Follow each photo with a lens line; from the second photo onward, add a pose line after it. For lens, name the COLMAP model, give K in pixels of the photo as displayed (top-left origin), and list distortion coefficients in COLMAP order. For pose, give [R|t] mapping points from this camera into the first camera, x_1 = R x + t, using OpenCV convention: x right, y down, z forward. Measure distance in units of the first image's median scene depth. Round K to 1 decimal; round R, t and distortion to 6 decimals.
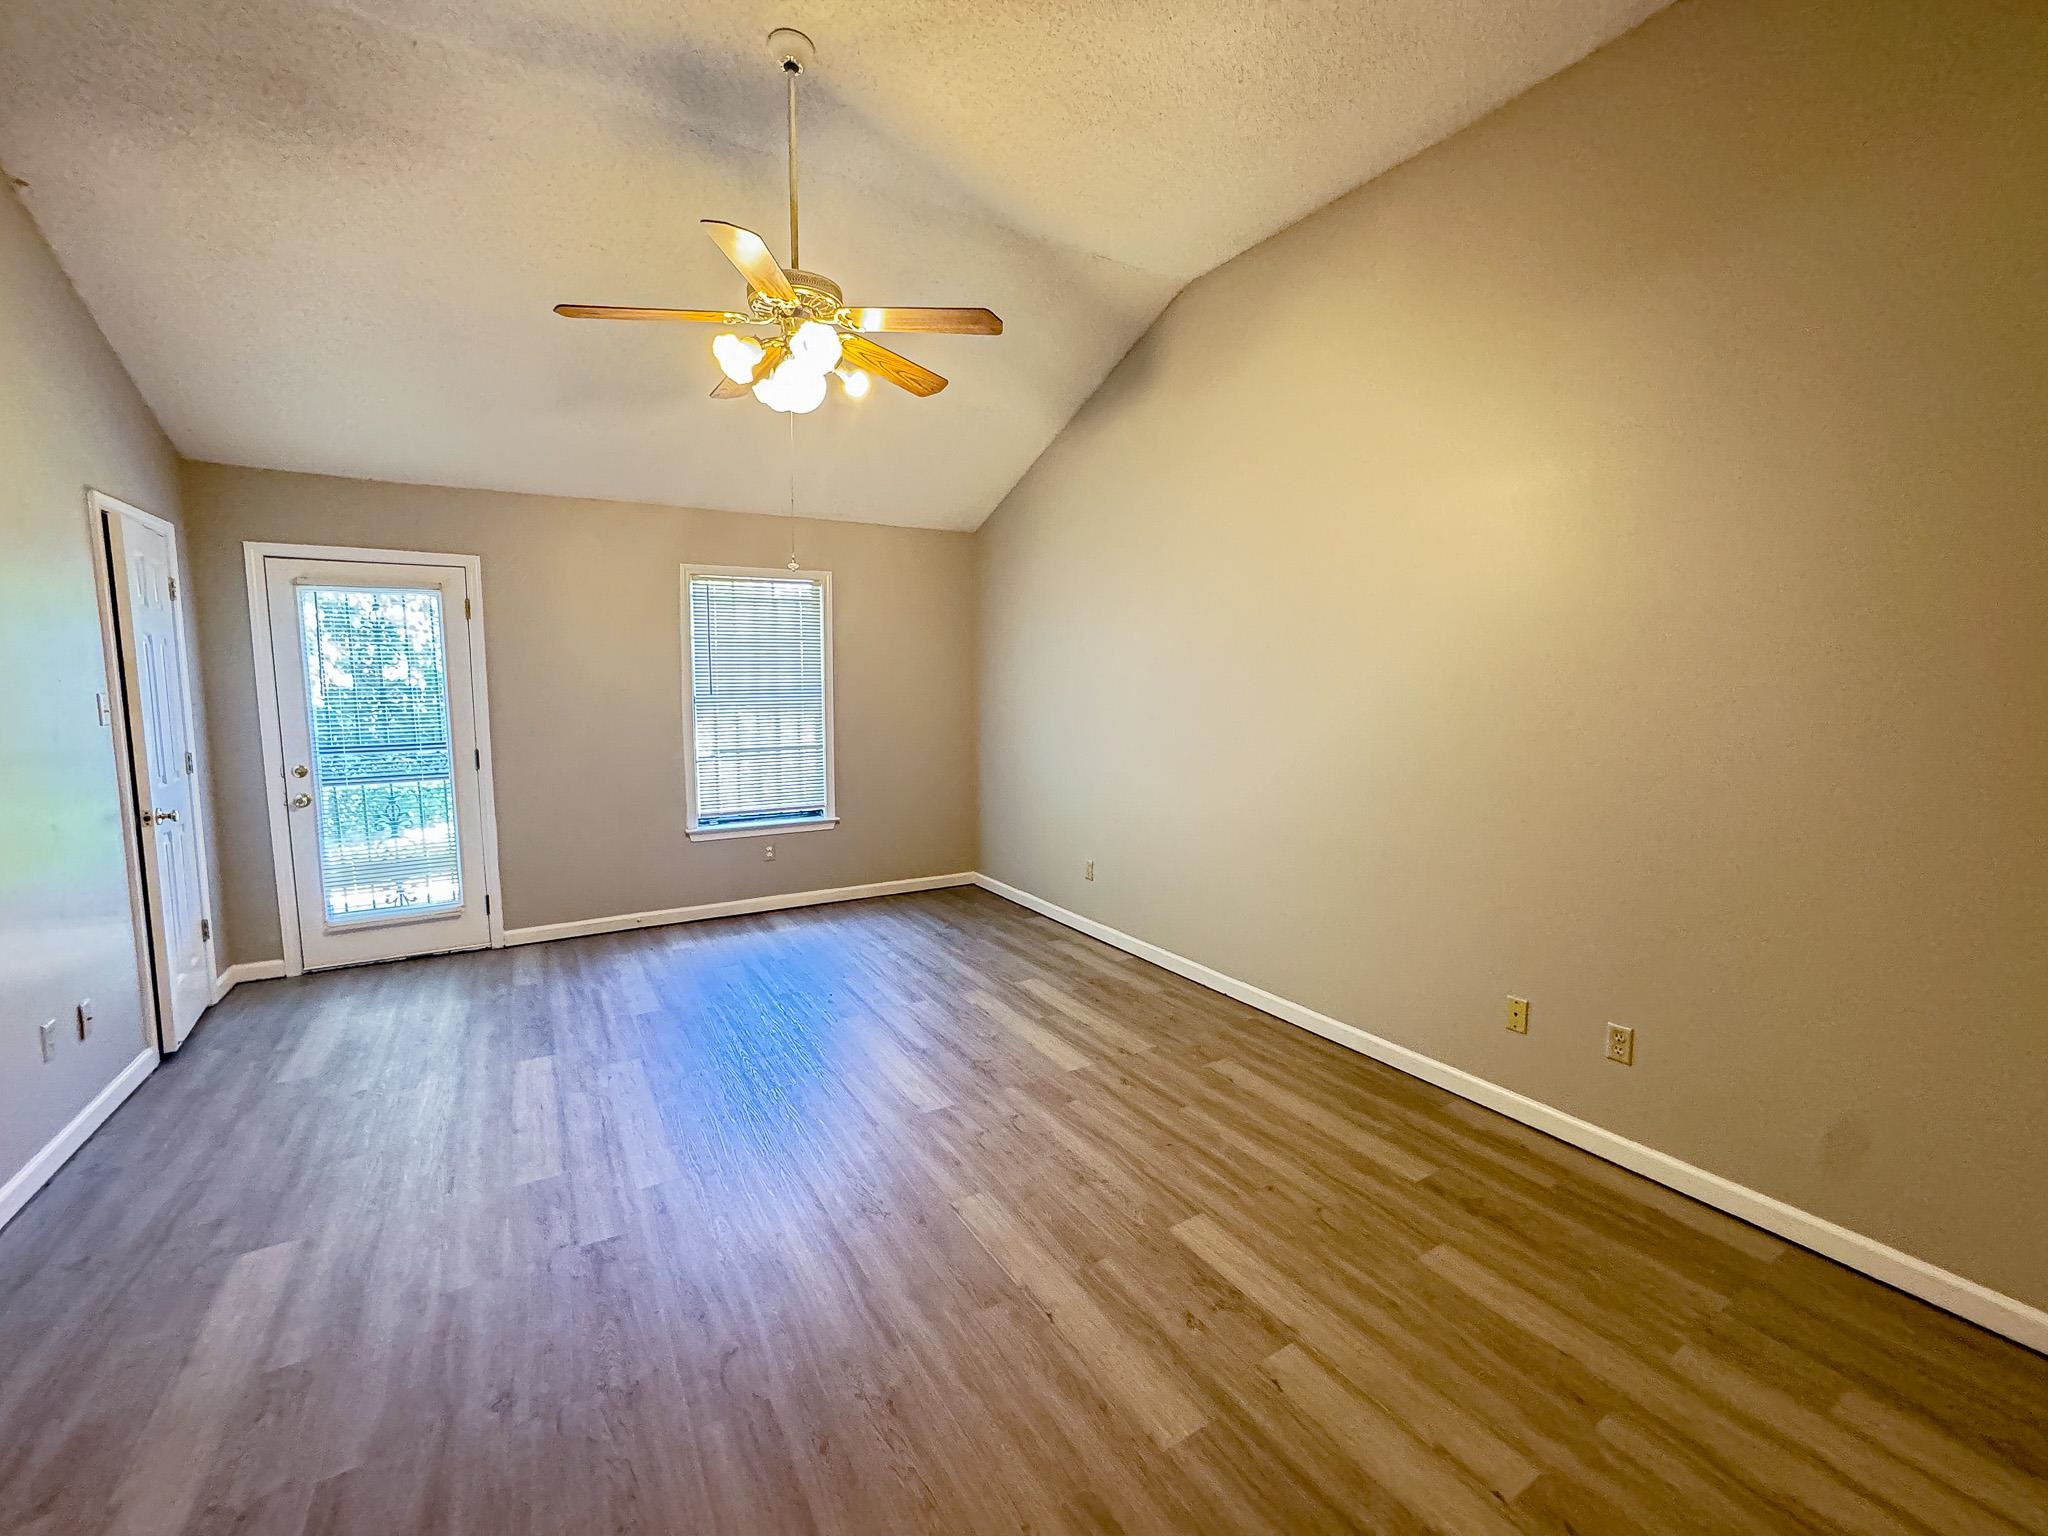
lens RADIAL K [[841.8, 0, 1026.8], [0, 841.8, 767.9], [0, 0, 1]] dist [-0.078646, 0.037431]
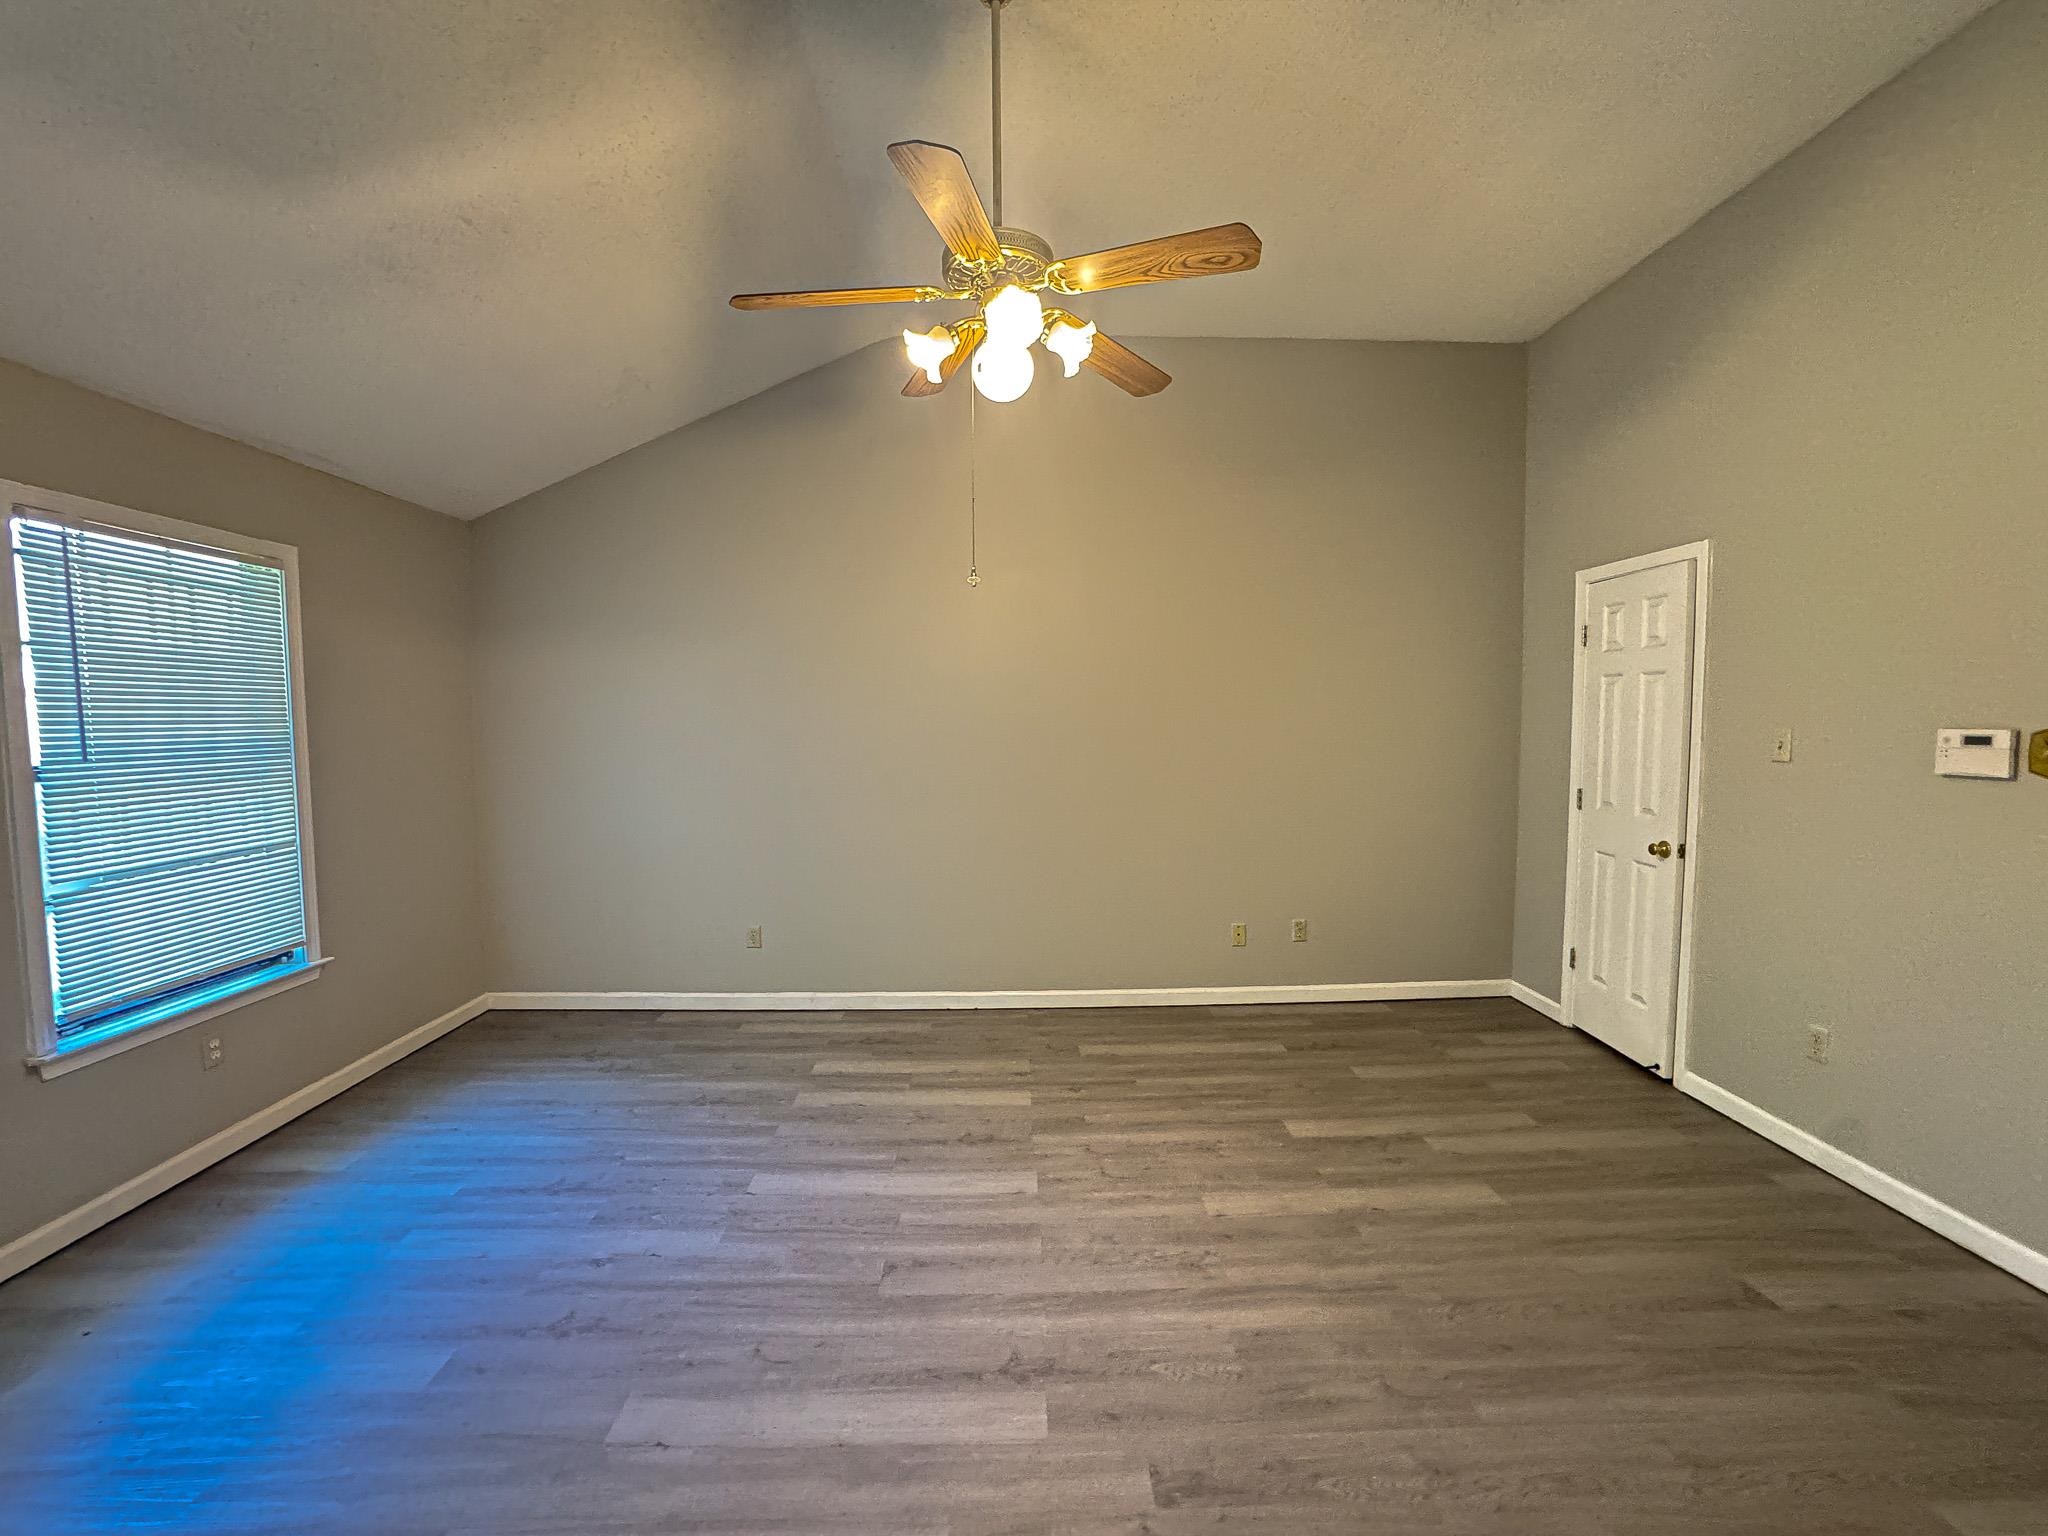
lens RADIAL K [[841.8, 0, 1026.8], [0, 841.8, 767.9], [0, 0, 1]] dist [-0.078646, 0.037431]
pose [[0.510268, -0.062514, 0.857740, -0.749635], [0.101822, 0.994731, 0.011925, -0.050956], [-0.853966, 0.081252, 0.513945, 0.431186]]
